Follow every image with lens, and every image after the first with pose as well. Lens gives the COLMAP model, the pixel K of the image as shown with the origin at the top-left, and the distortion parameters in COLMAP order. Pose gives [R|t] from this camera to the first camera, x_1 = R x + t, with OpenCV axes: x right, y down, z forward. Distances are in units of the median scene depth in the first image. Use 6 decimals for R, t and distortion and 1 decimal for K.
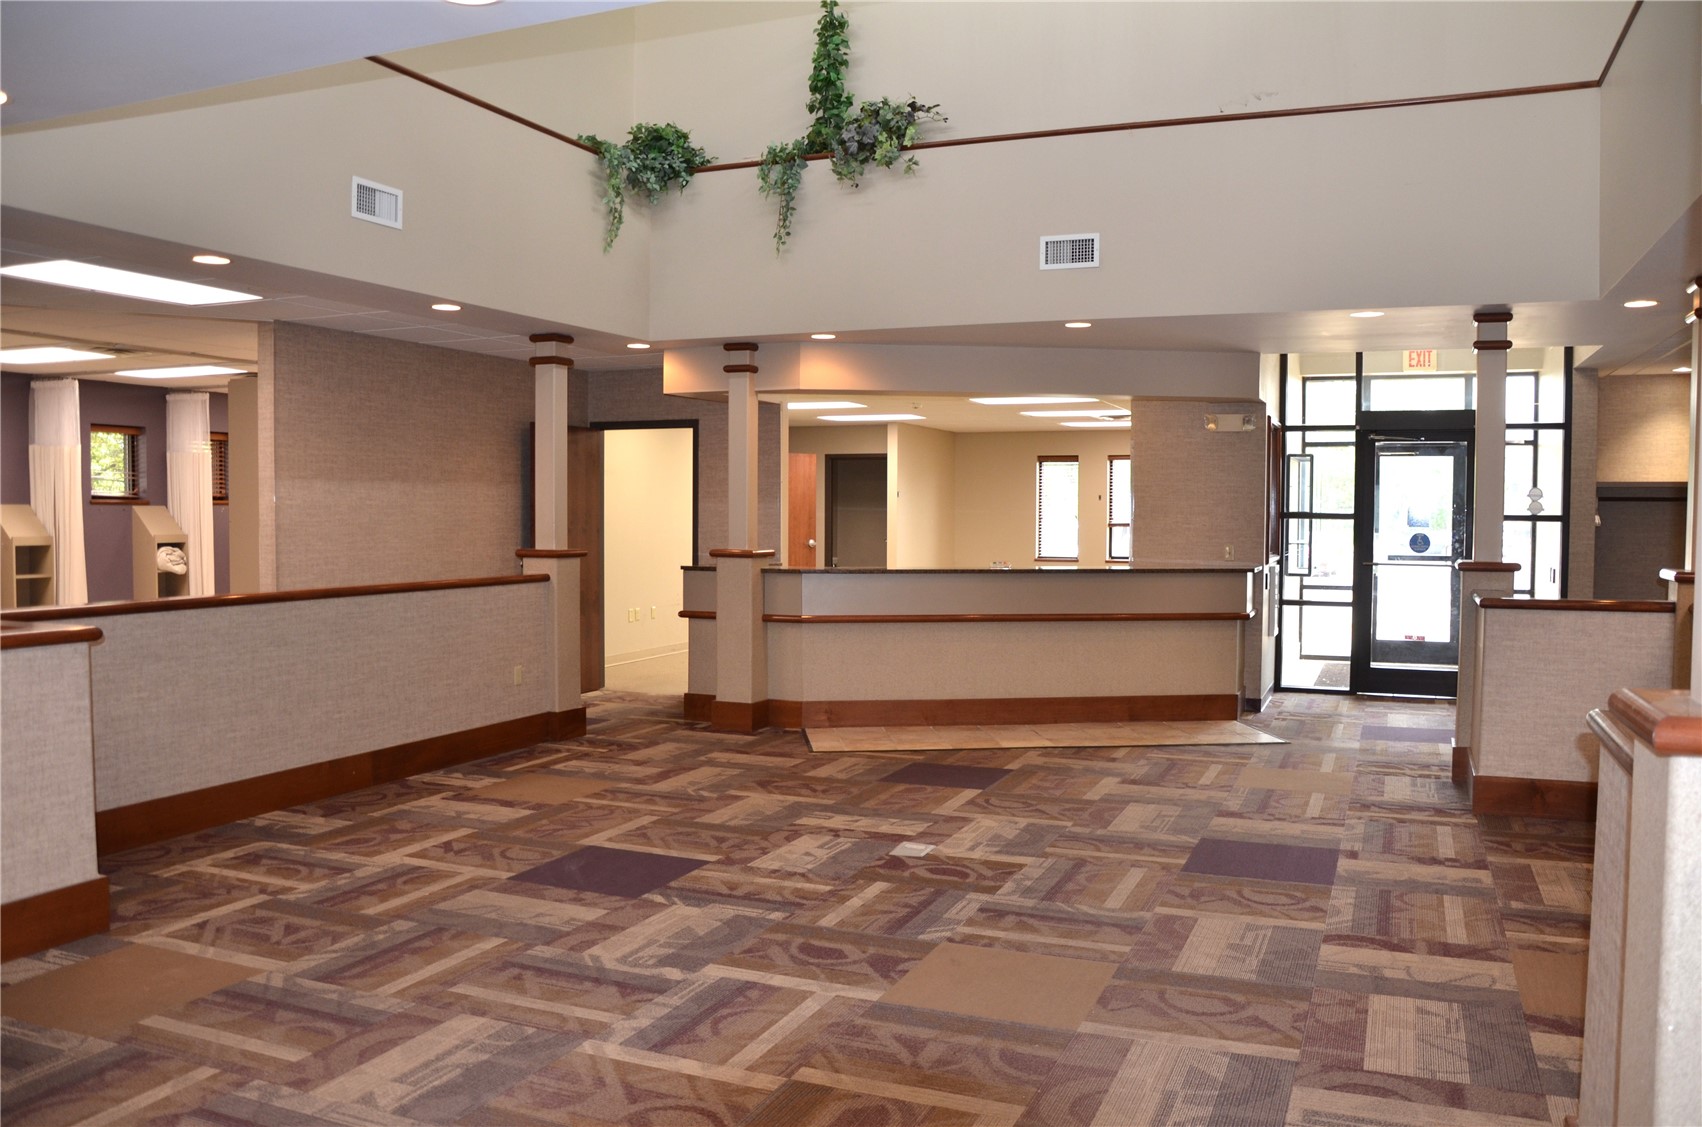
lens RADIAL K [[1344.0, 0, 848.7], [0, 1344.0, 568.7], [0, 0, 1]] dist [-0.053014, 0.003804]
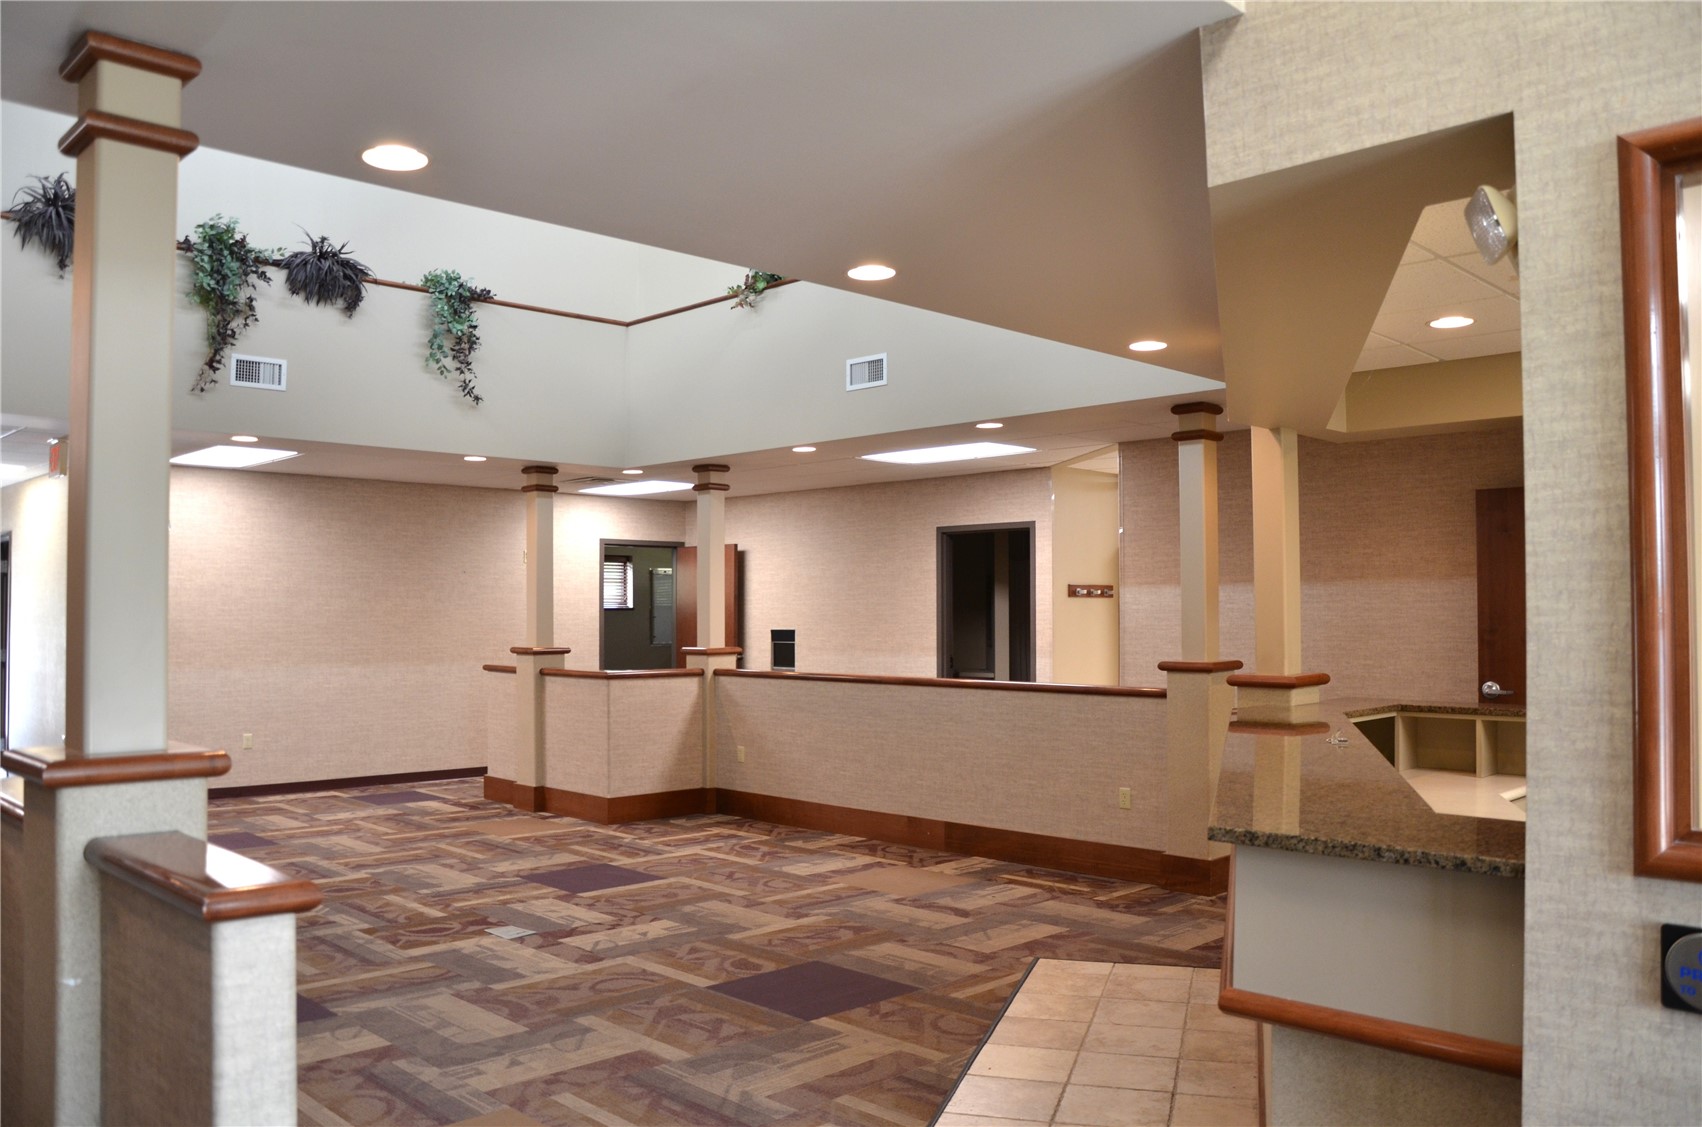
lens RADIAL K [[1344.0, 0, 810.4], [0, 1344.0, 579.7], [0, 0, 1]] dist [-0.053014, 0.003804]
pose [[-0.393509, -0.021698, -0.919065, 0.740233], [-0.034888, 0.999354, -0.008656, -0.057721], [0.918658, 0.028658, -0.394012, 1.281485]]
